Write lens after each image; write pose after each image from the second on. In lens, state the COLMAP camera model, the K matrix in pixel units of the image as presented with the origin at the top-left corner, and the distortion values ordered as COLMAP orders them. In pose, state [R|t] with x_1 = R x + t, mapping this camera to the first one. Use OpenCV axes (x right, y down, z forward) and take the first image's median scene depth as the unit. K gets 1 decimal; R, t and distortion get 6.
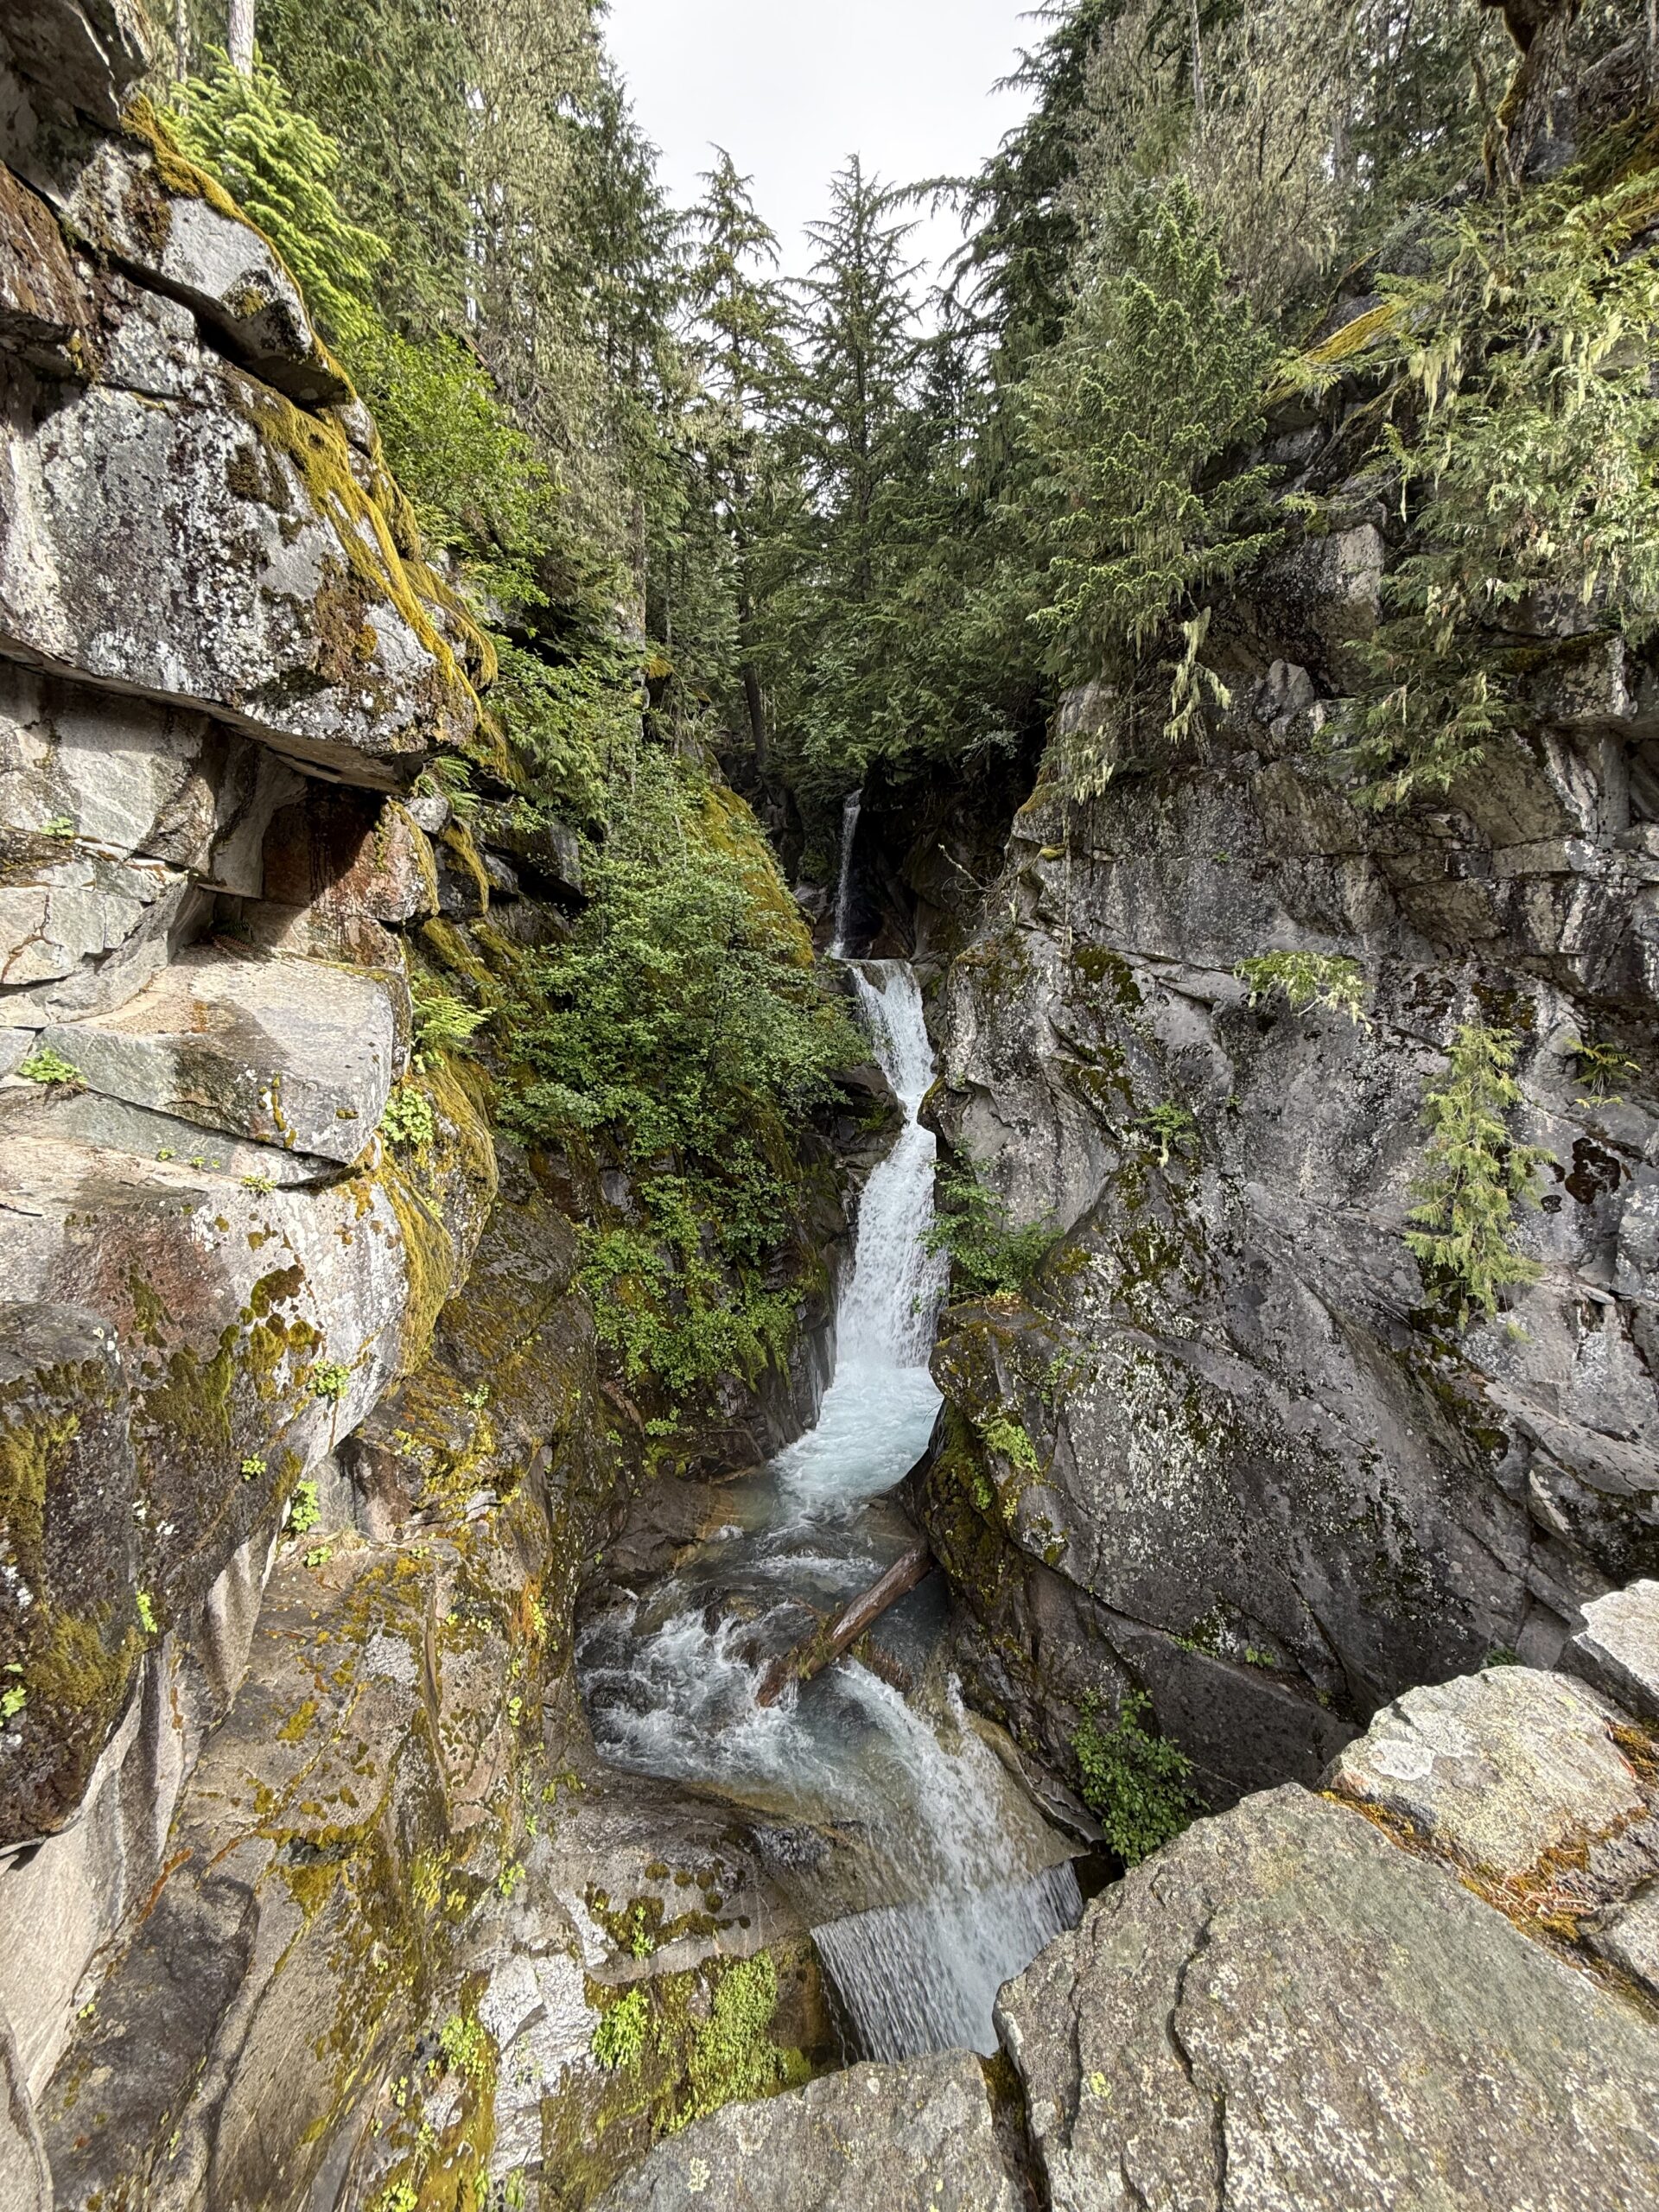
lens RADIAL K [[883.0, 0, 834.9], [0, 883.0, 1100.4], [0, 0, 1]] dist [0.001264, 0.000000]
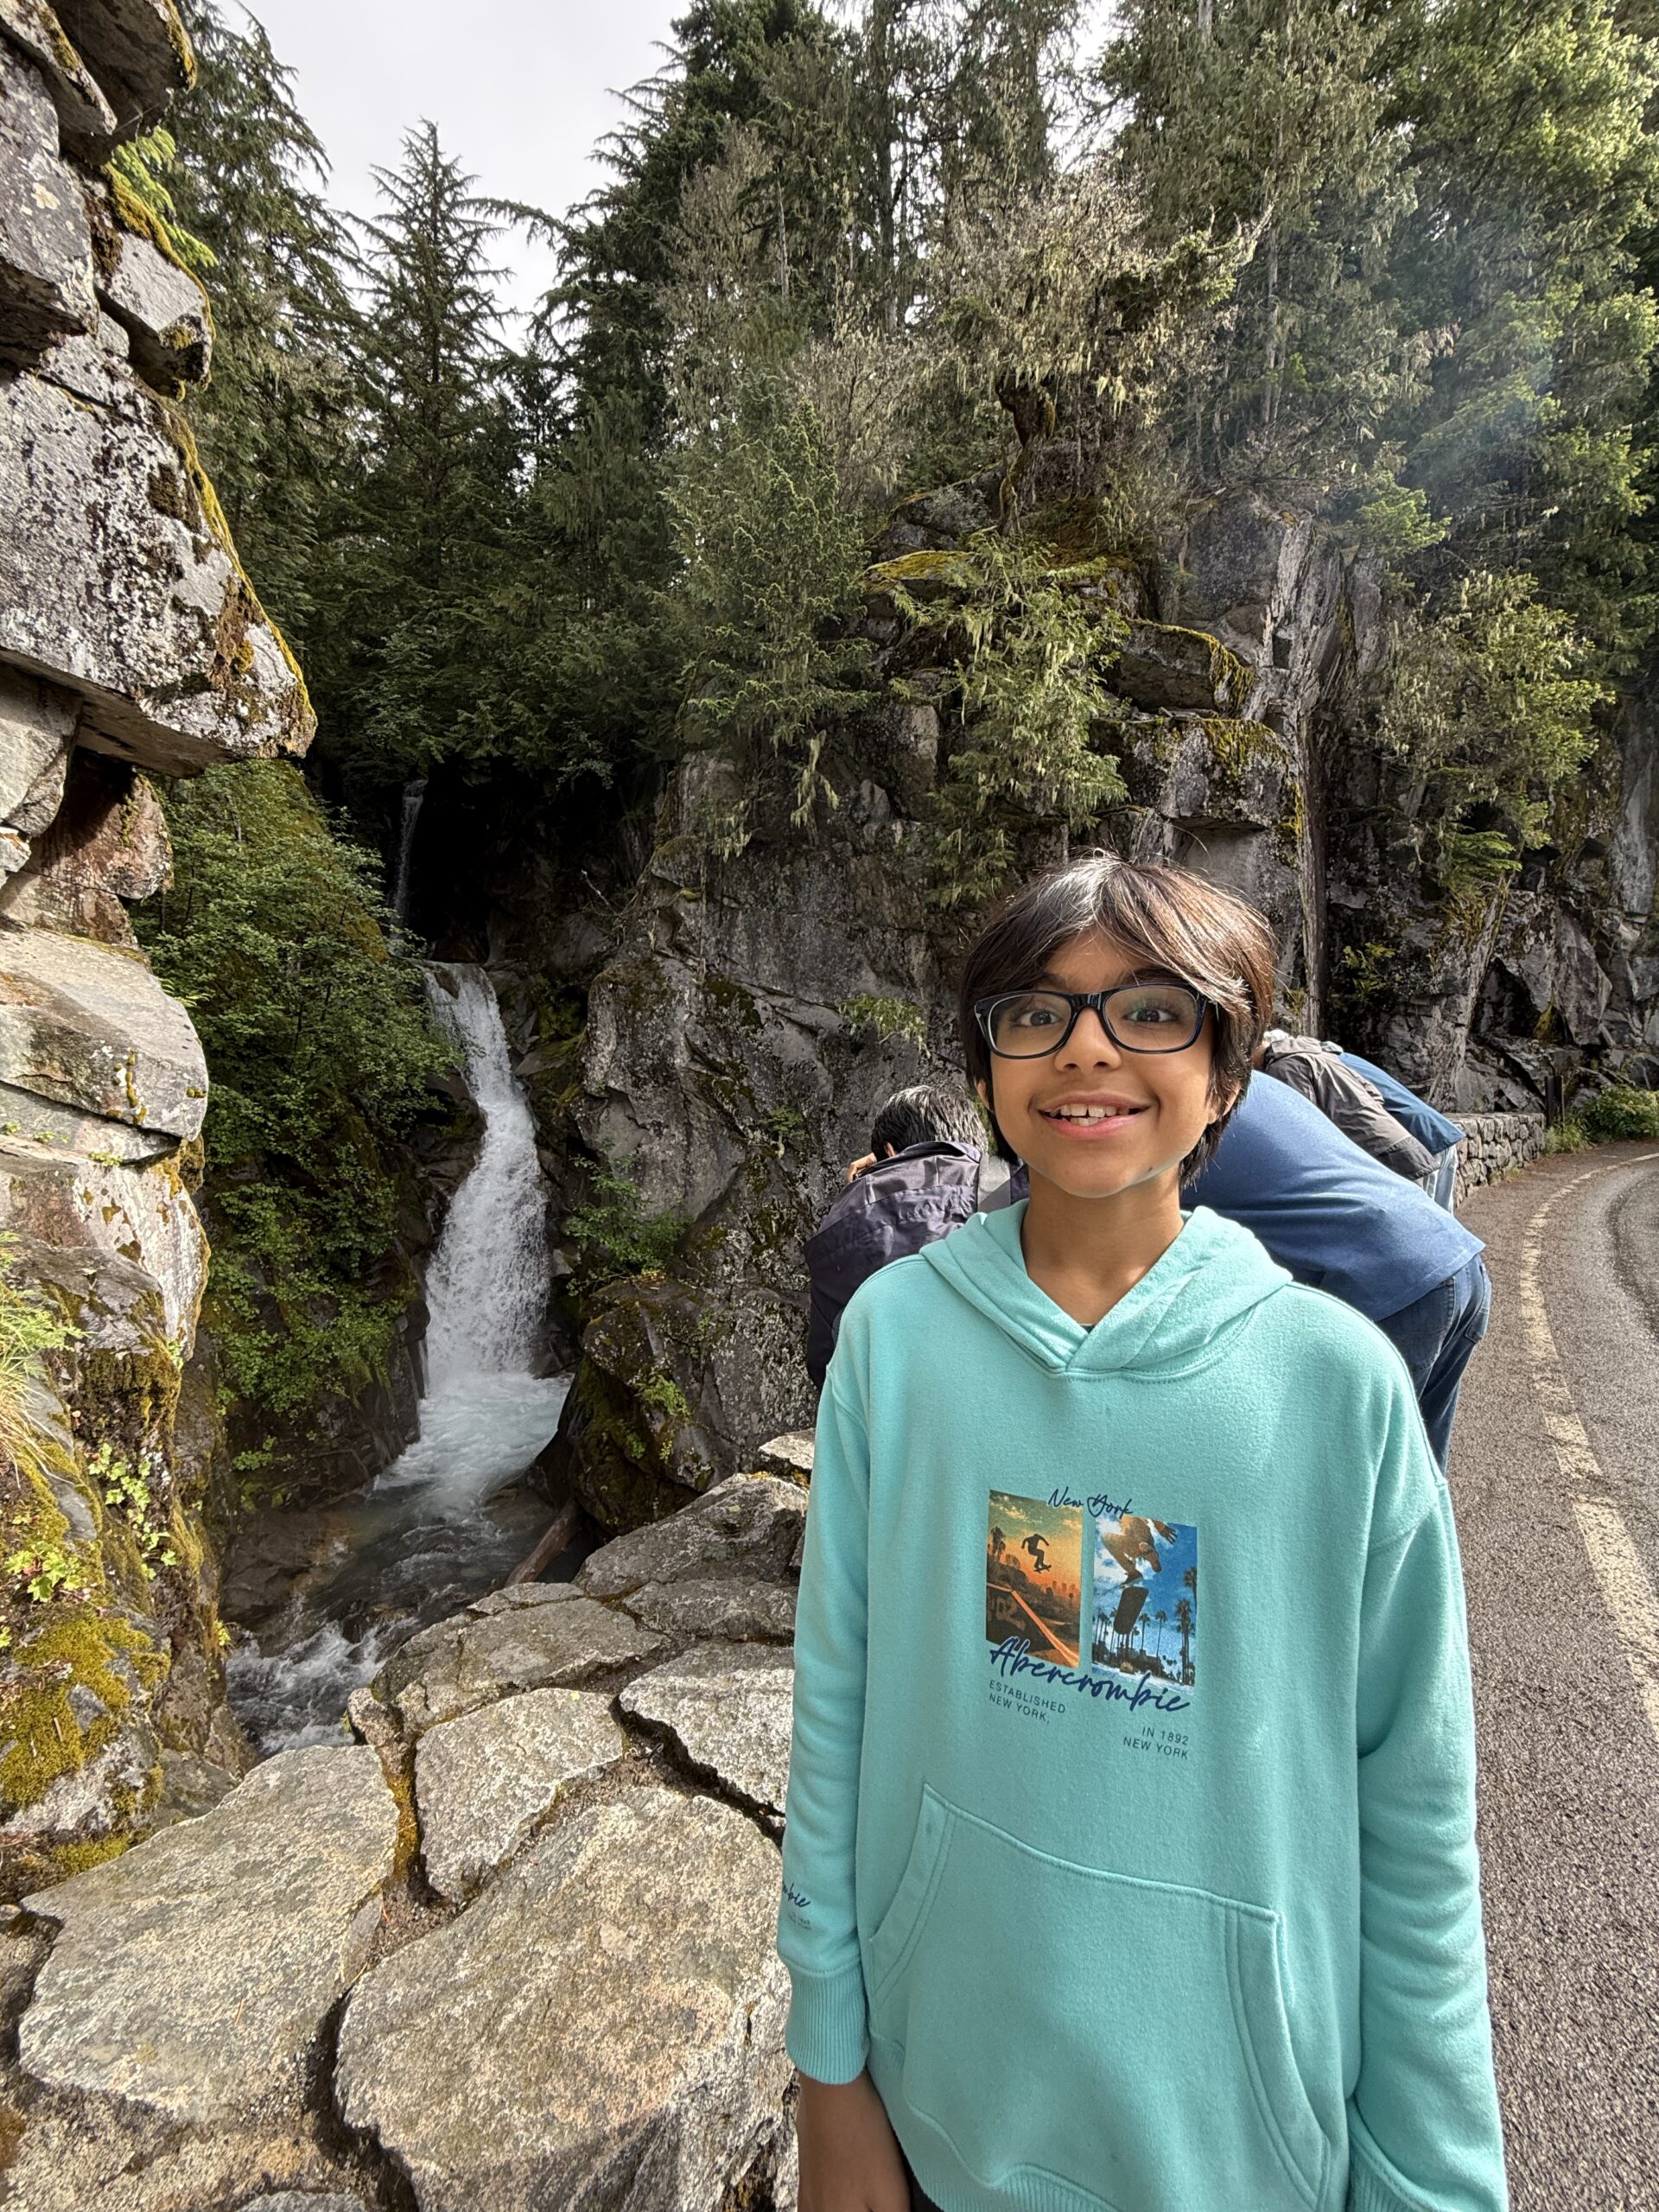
lens RADIAL K [[883.0, 0, 842.9], [0, 883.0, 1101.6], [0, 0, 1]] dist [0.001264, 0.000000]
pose [[0.861885, 0.016826, 0.506824, -0.213773], [-0.008783, 0.999795, -0.018258, 0.019256], [-0.507028, 0.011285, 0.861856, -0.144599]]
